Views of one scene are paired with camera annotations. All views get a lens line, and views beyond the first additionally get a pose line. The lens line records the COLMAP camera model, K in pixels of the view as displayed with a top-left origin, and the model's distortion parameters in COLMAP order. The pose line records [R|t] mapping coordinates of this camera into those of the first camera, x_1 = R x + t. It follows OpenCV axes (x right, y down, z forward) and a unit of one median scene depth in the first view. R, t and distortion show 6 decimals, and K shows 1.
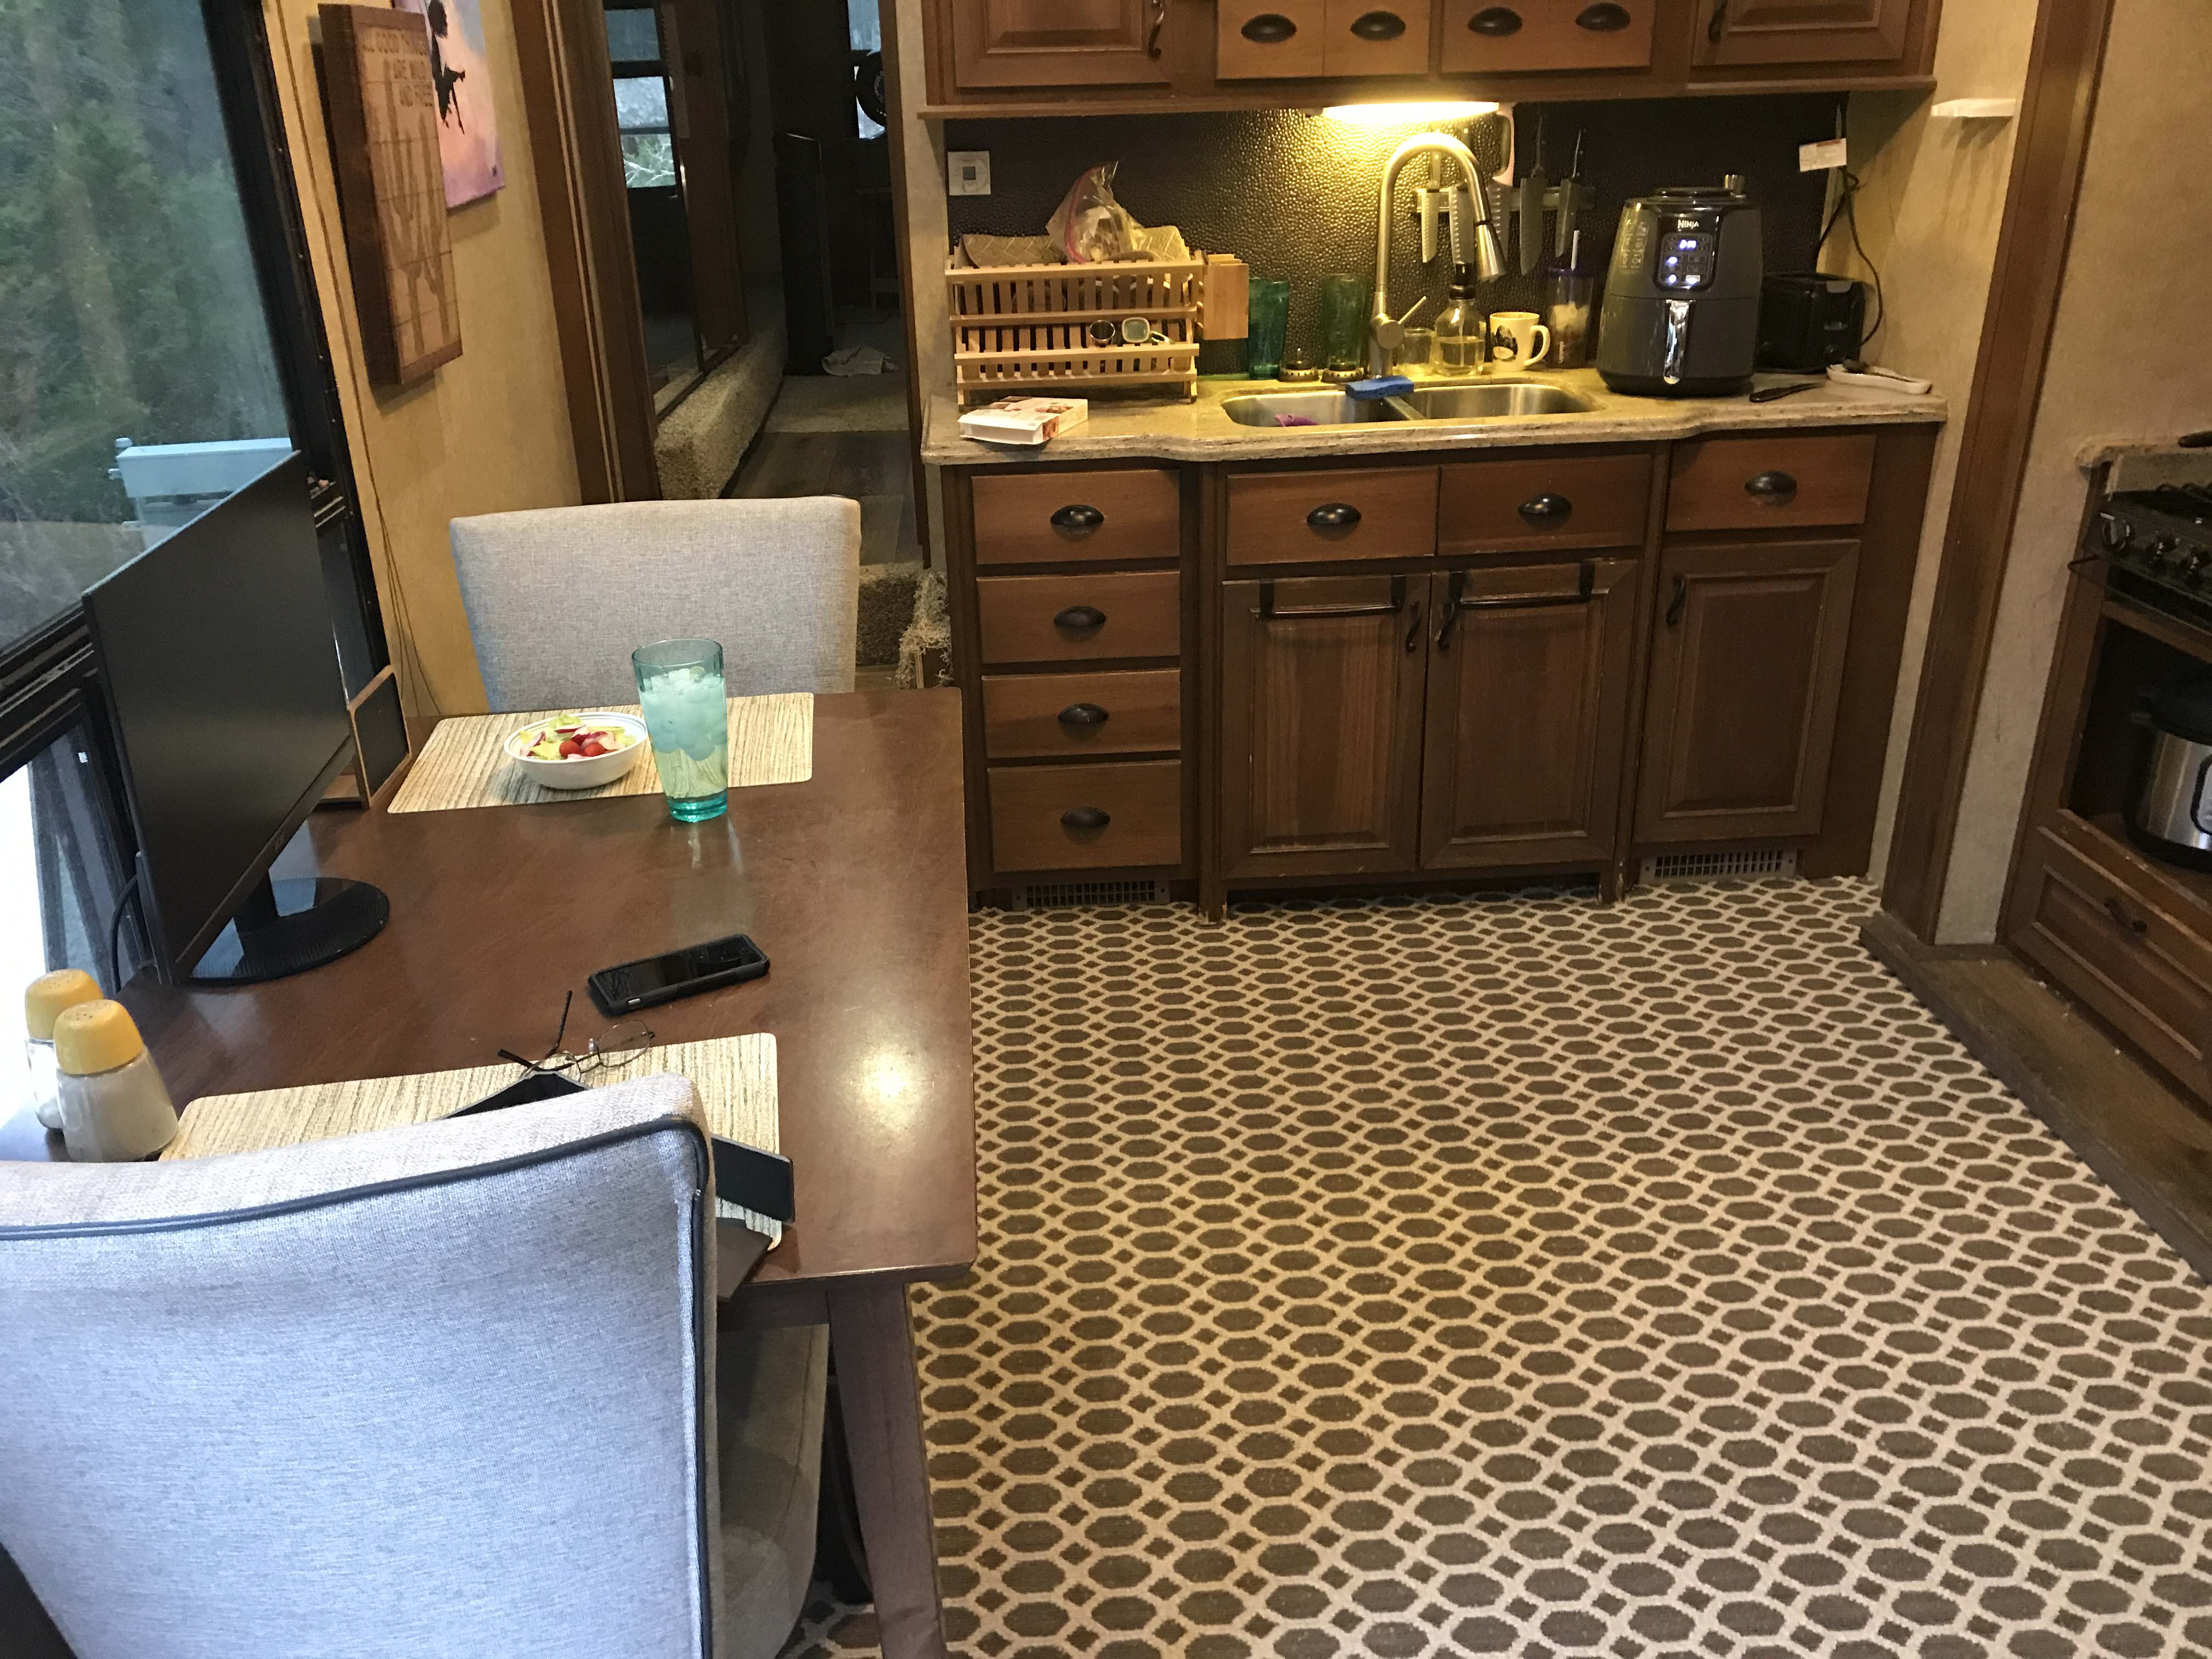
lens RADIAL K [[1790.0, 0, 1084.2], [0, 1790.0, 830.1], [0, 0, 1]] dist [0.055030, -0.003150]
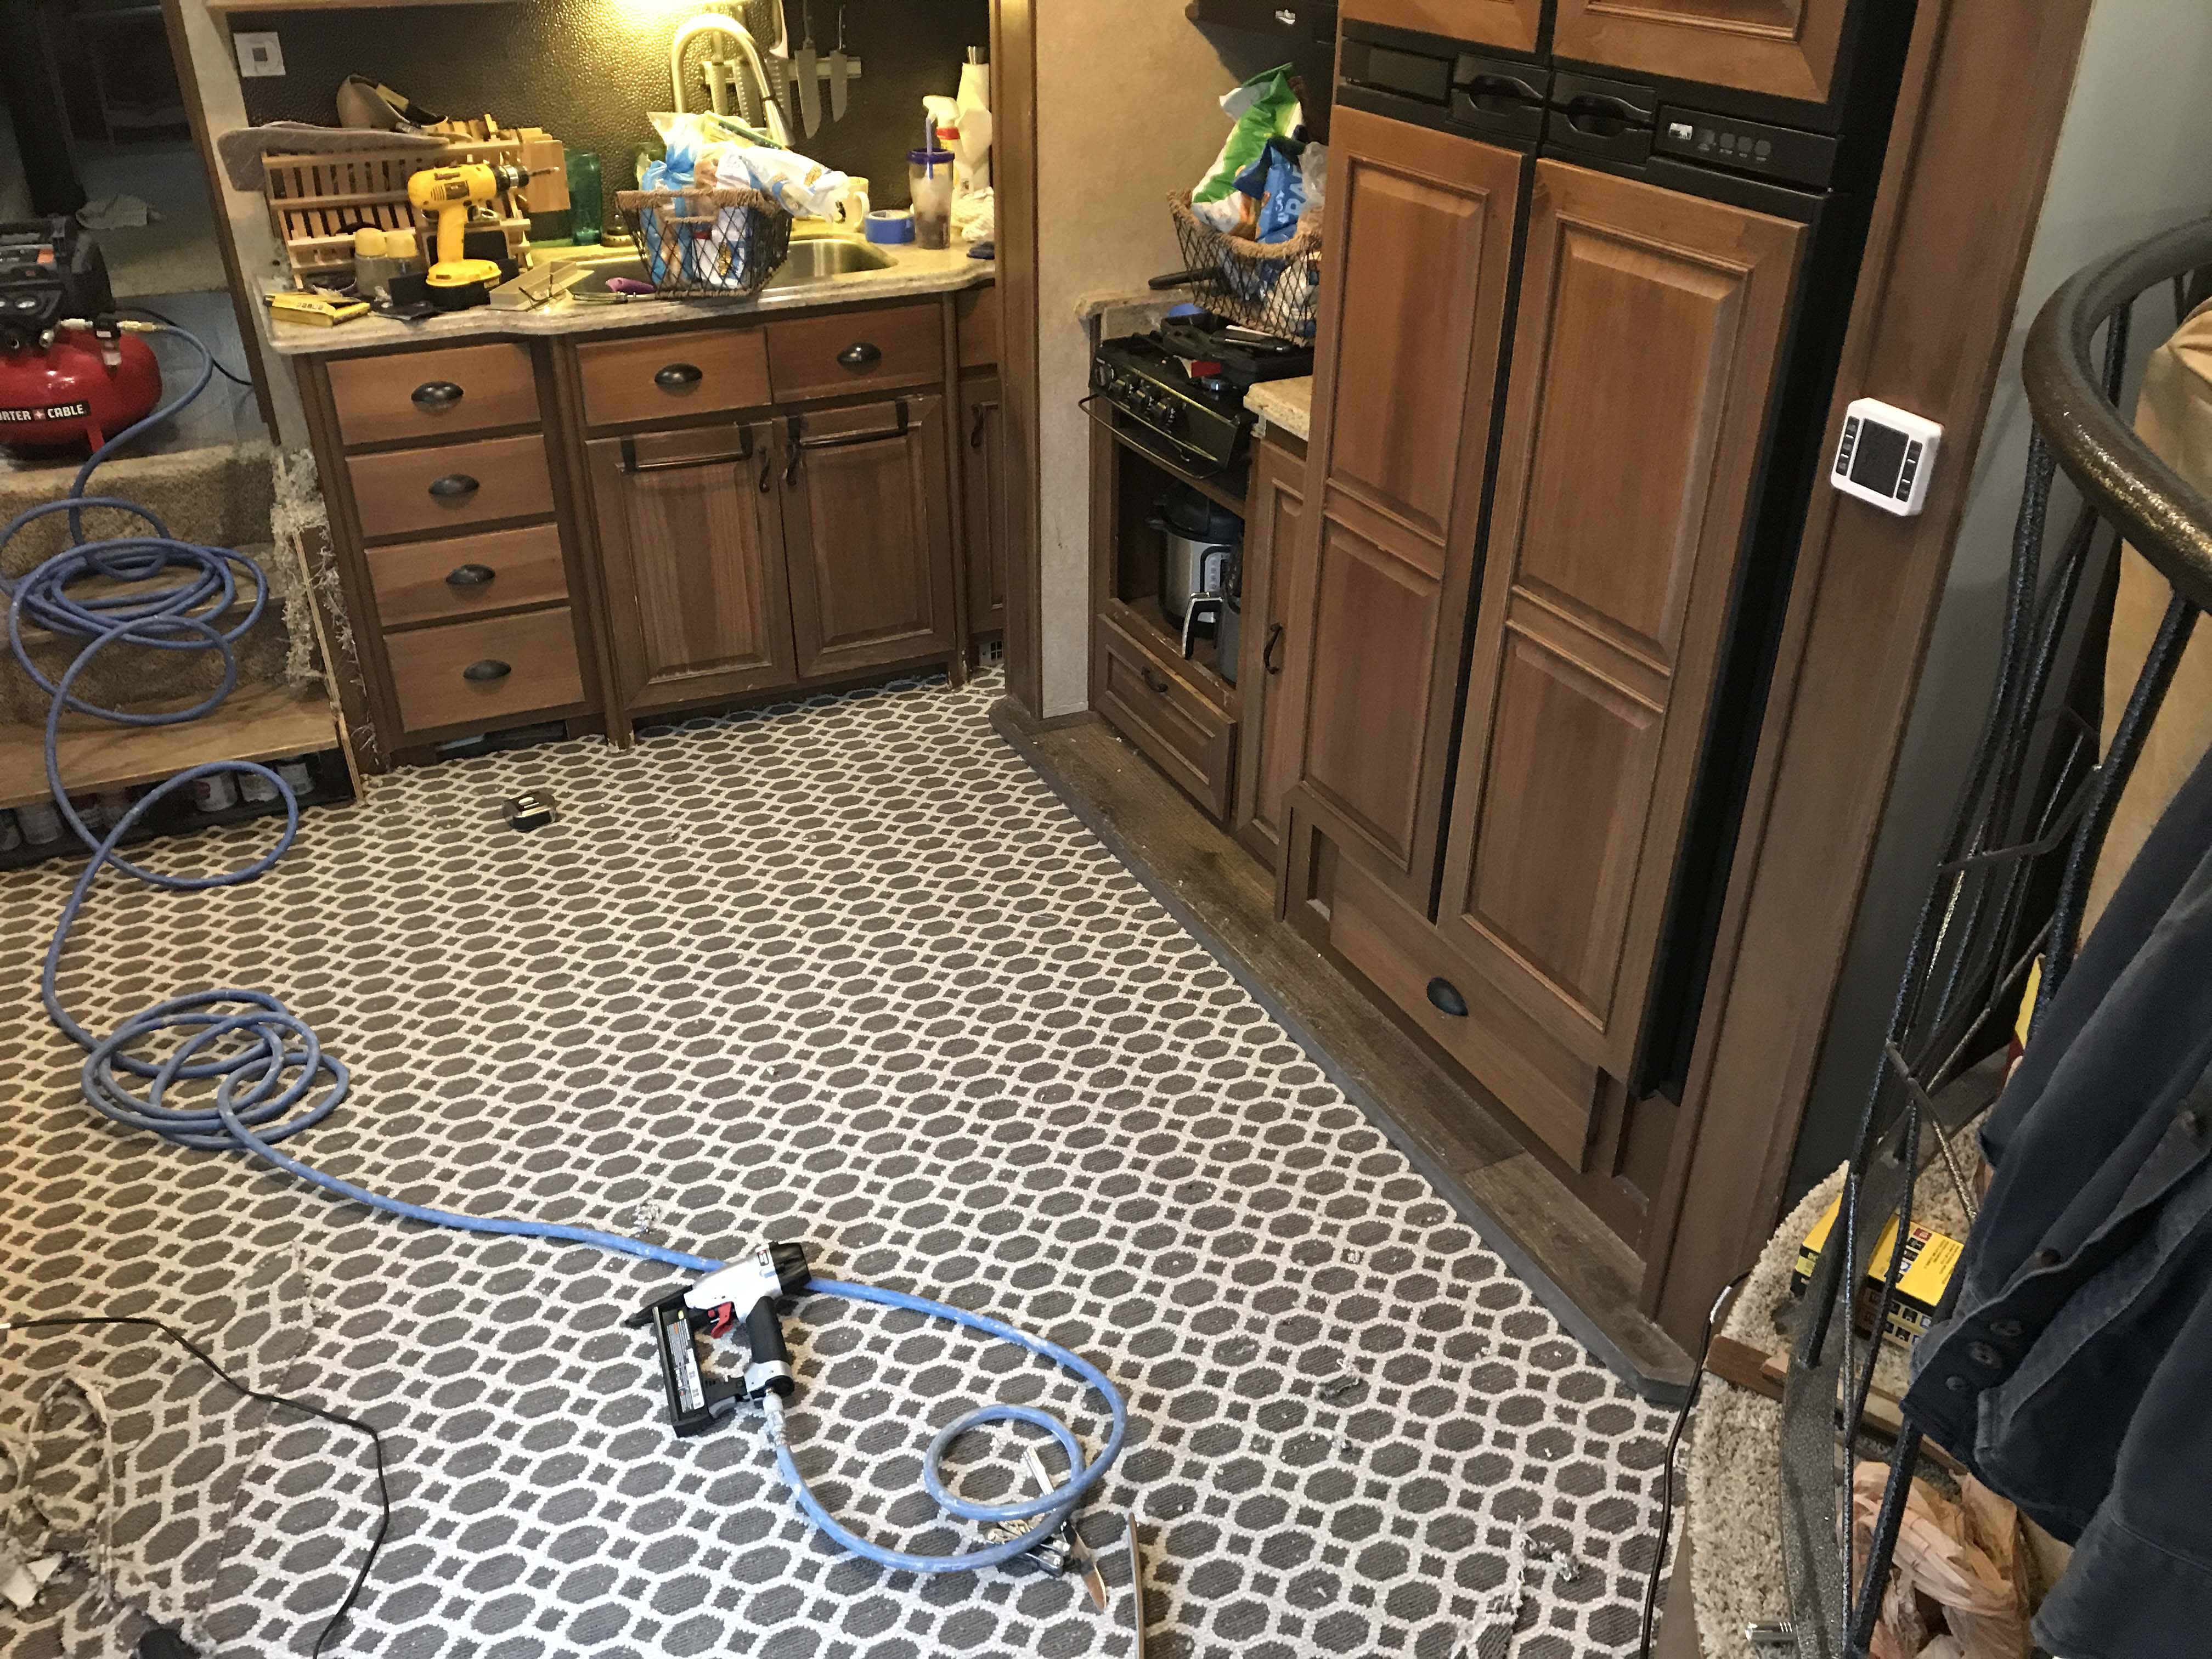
lens RADIAL K [[1790.0, 0, 1089.0], [0, 1790.0, 841.6], [0, 0, 1]] dist [0.055030, -0.003150]
pose [[0.932456, -0.160290, 0.323780, -0.032143], [0.122523, 0.983381, 0.133976, -0.007083], [-0.339874, -0.085256, 0.936599, -0.164881]]
